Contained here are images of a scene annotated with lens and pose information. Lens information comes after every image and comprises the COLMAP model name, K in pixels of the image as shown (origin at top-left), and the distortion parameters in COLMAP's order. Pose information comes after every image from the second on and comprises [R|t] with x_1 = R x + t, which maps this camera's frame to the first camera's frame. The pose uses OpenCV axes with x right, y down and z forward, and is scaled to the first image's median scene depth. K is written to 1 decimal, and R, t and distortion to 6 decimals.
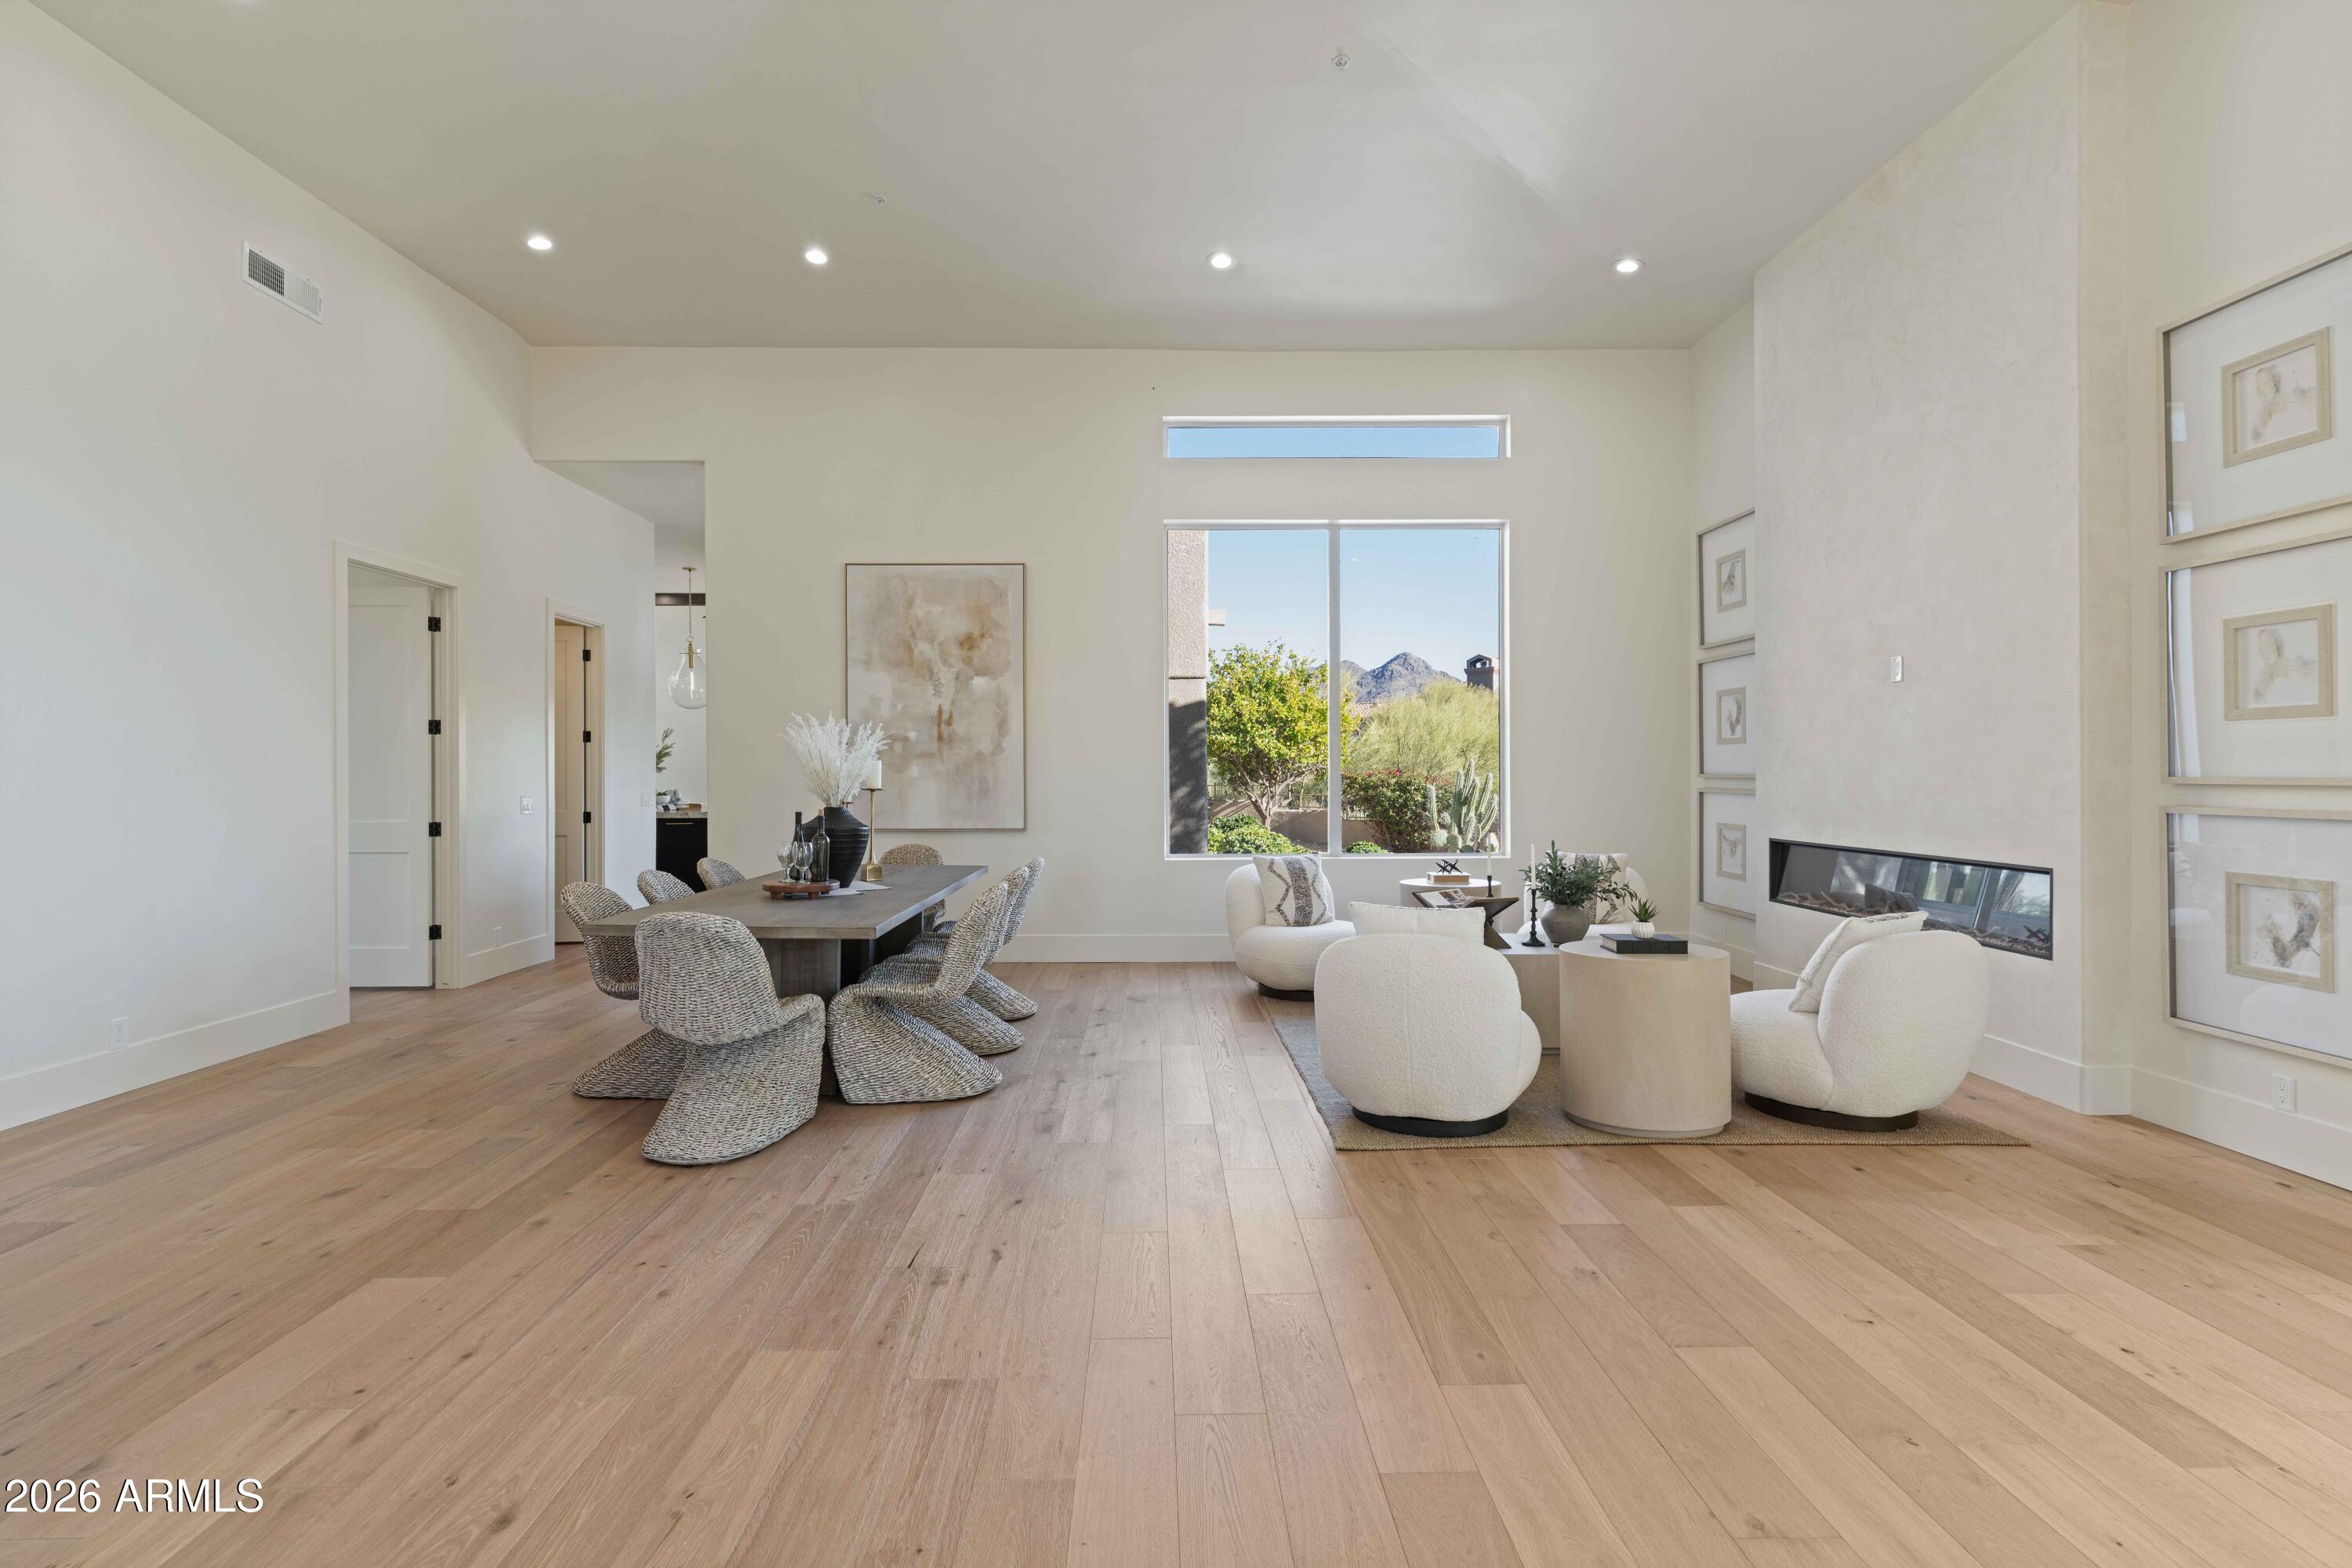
lens RADIAL K [[1156.5, 0, 1176.9], [0, 1156.5, 775.3], [0, 0, 1]] dist [0.004562, 0.000411]
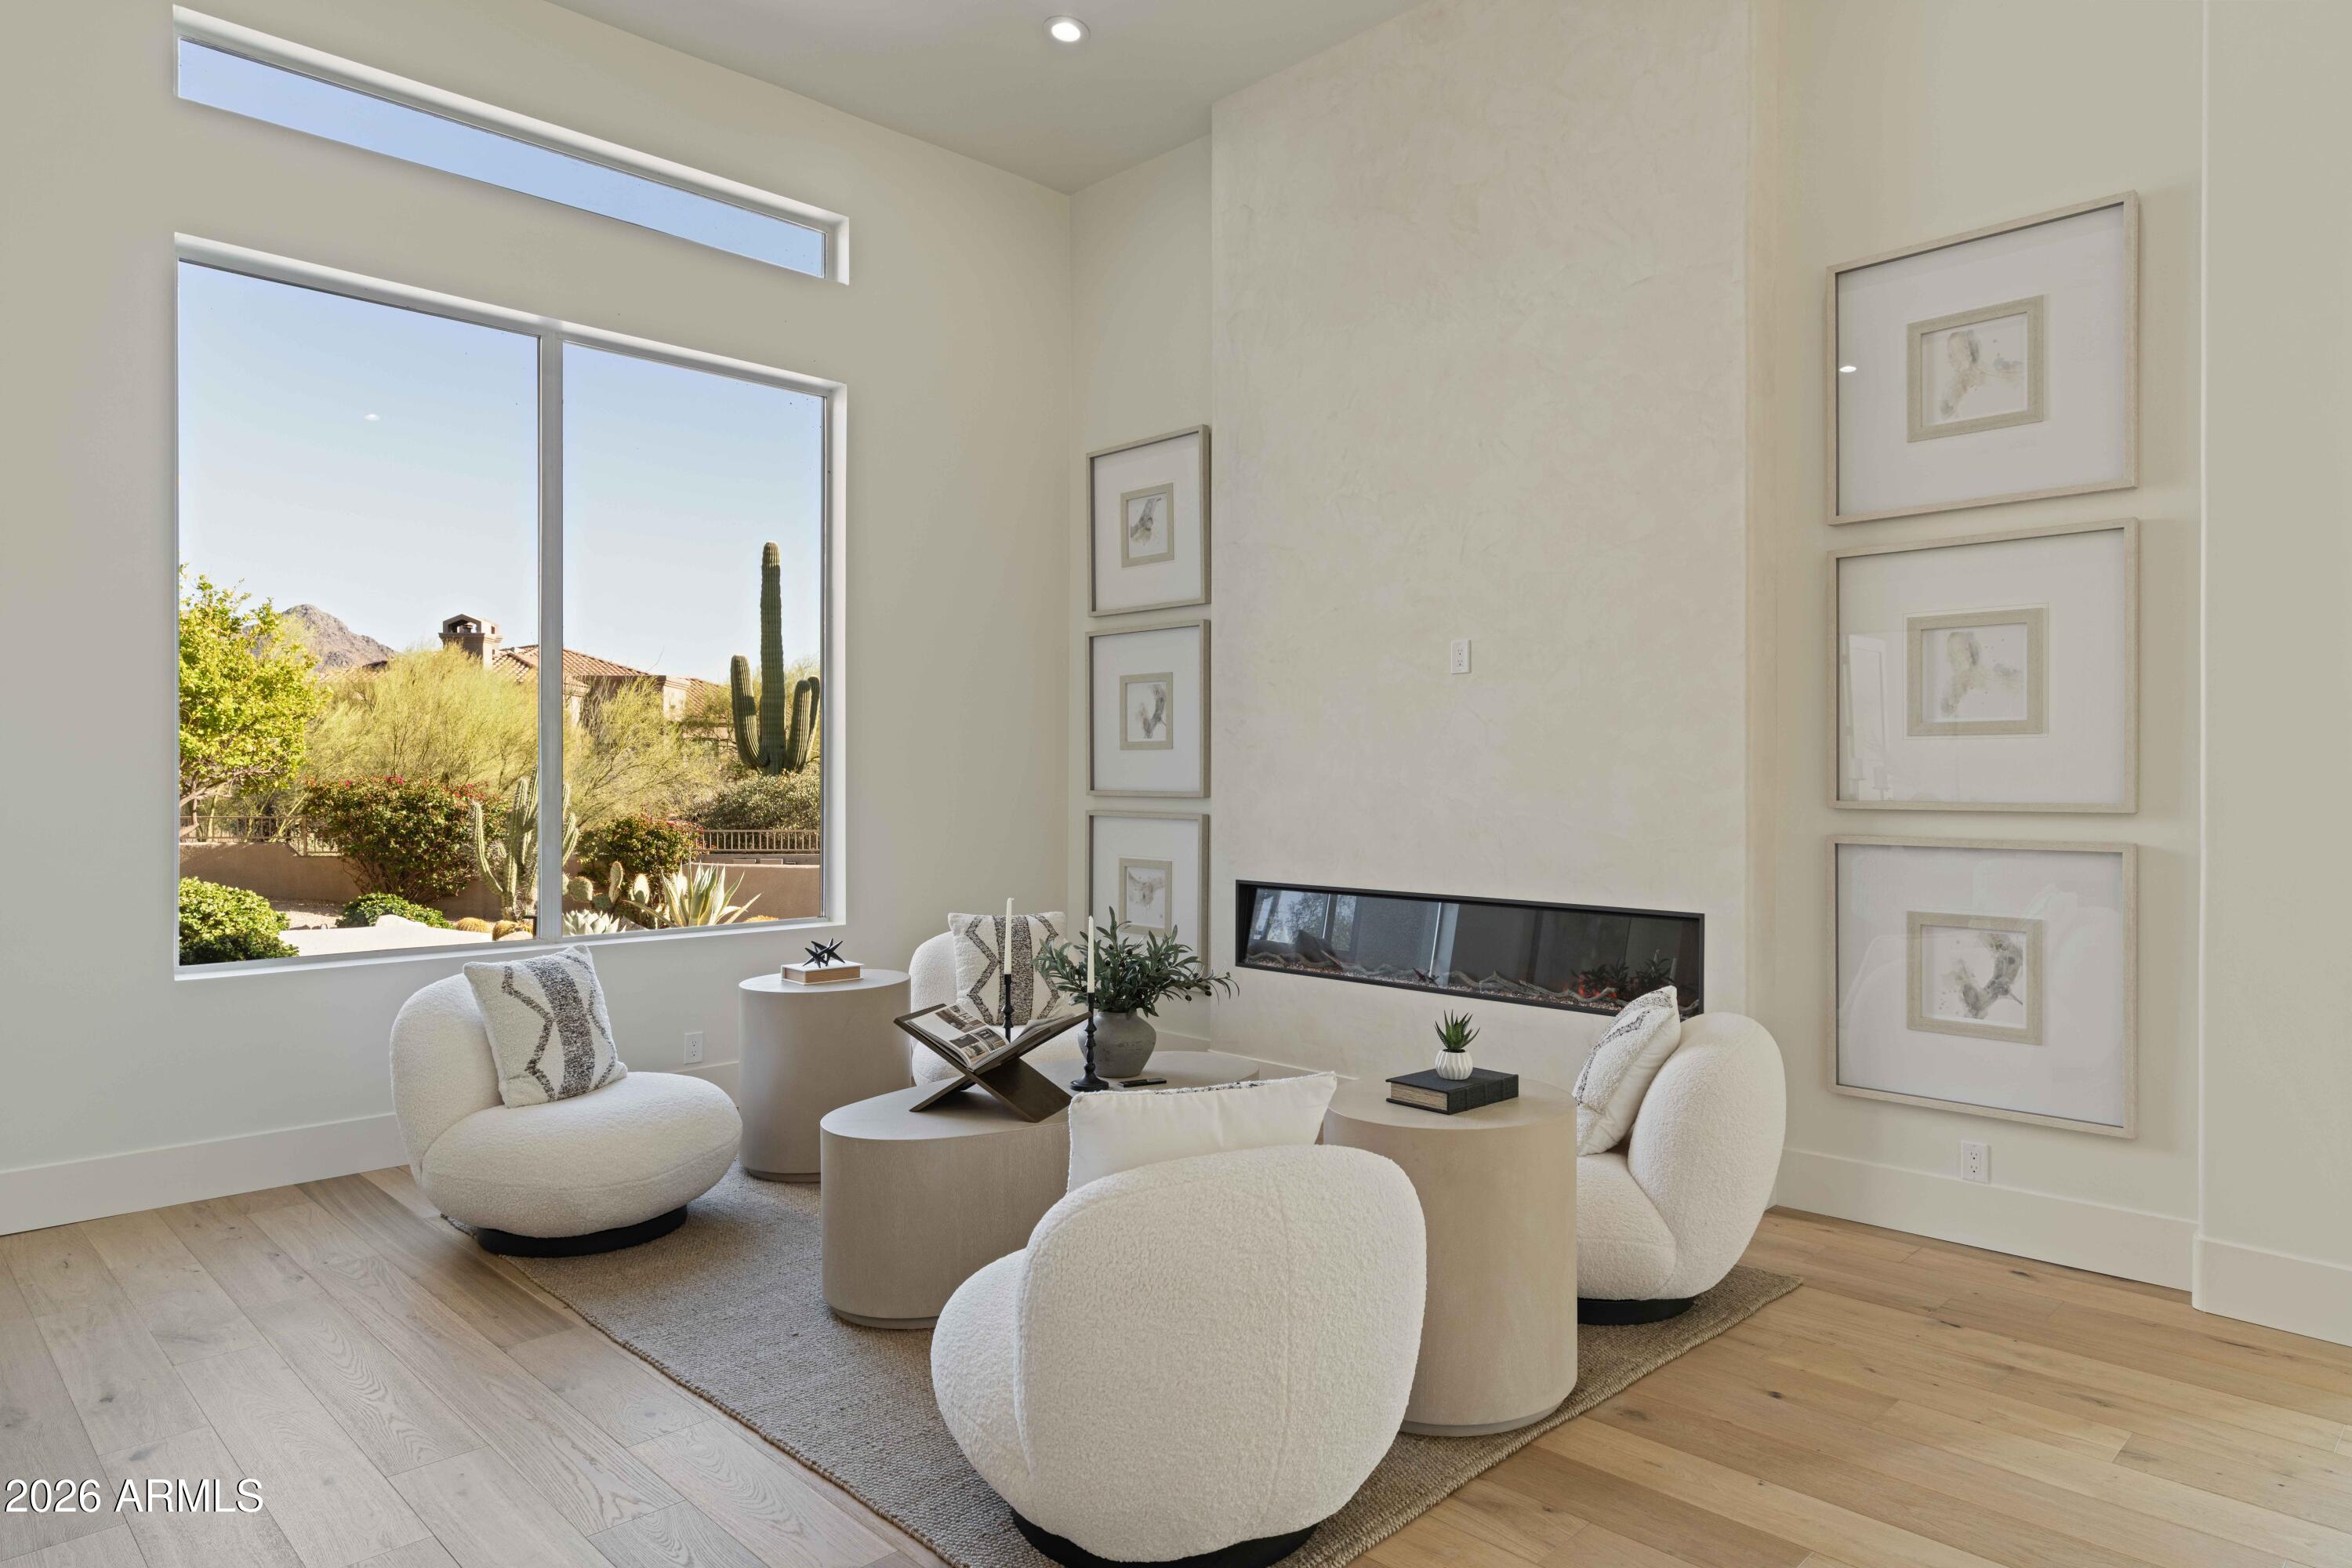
lens RADIAL K [[1410.1, 0, 1177.6], [0, 1410.1, 780.6], [0, 0, 1]] dist [0.003175, 0.001697]
pose [[0.720860, 0.003471, 0.693072, -0.148958], [-0.002535, 0.999994, -0.002372, -0.006986], [-0.693076, -0.000047, 0.720865, 0.435378]]
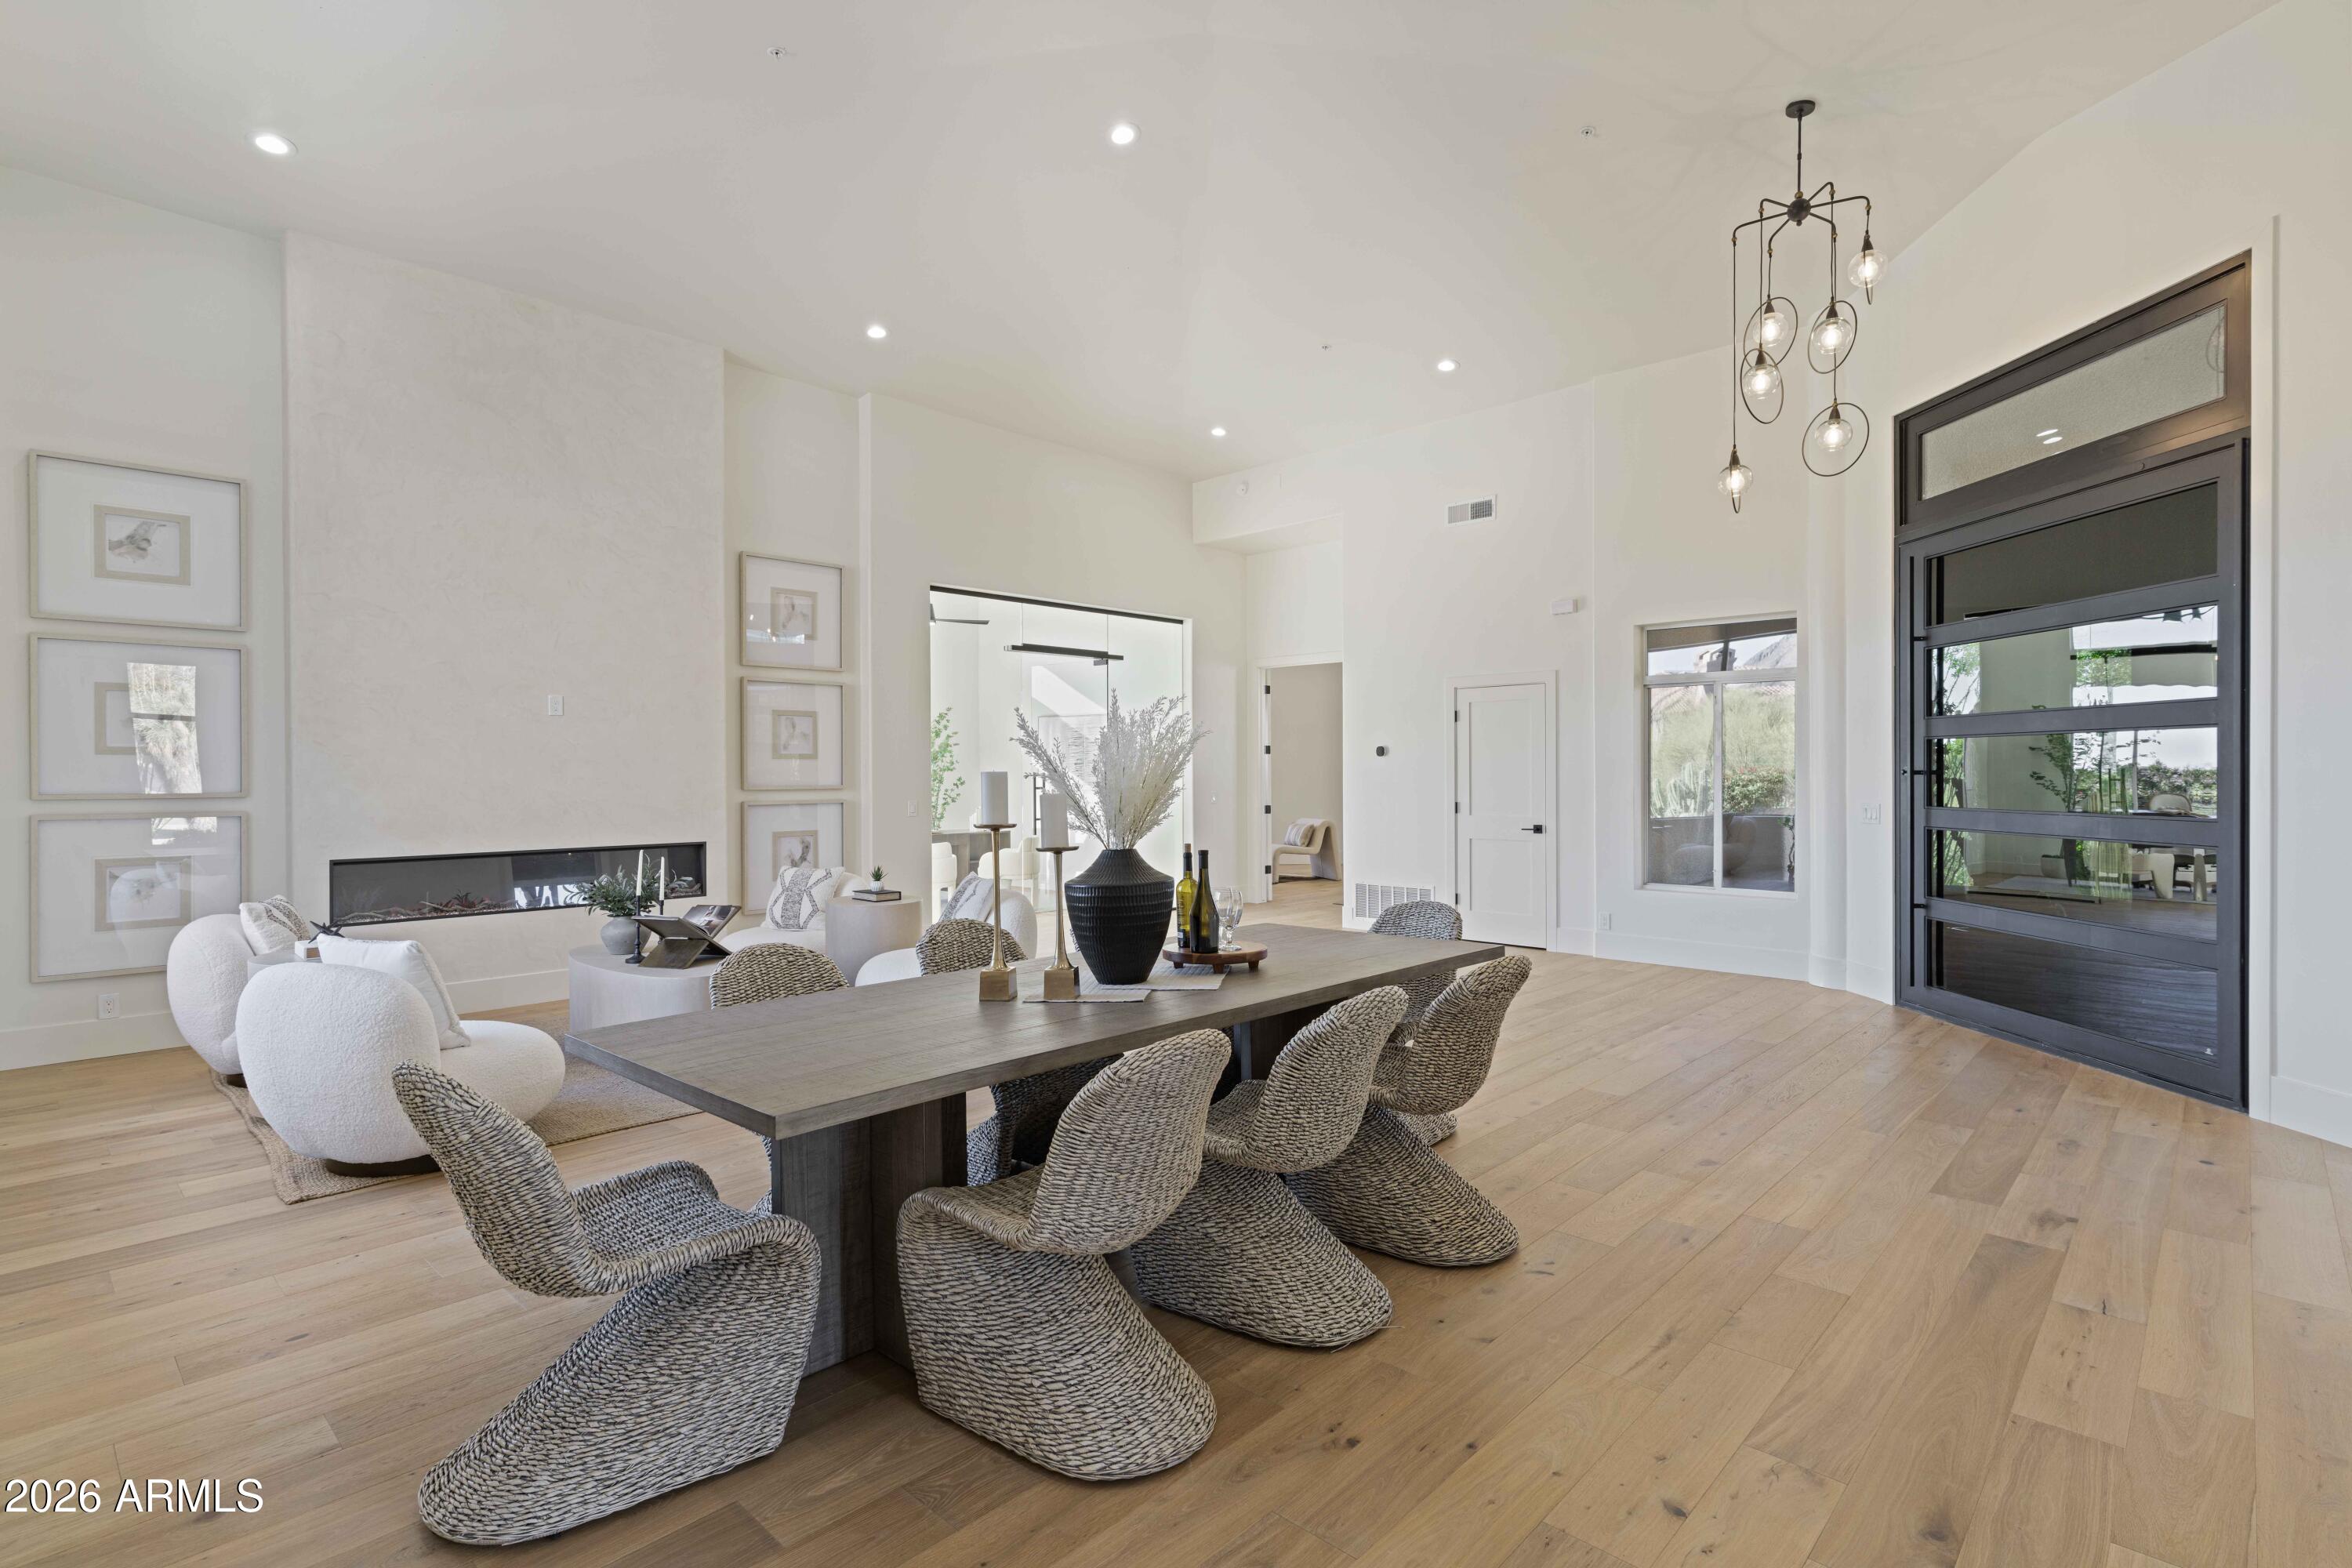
lens RADIAL K [[1156.5, 0, 1185.4], [0, 1156.5, 775.9], [0, 0, 1]] dist [0.004562, 0.000411]
pose [[-0.721458, 0.004341, 0.692445, -0.729637], [0.008694, 0.999958, 0.002789, -0.011192], [-0.692404, 0.008032, -0.721465, 1.383297]]
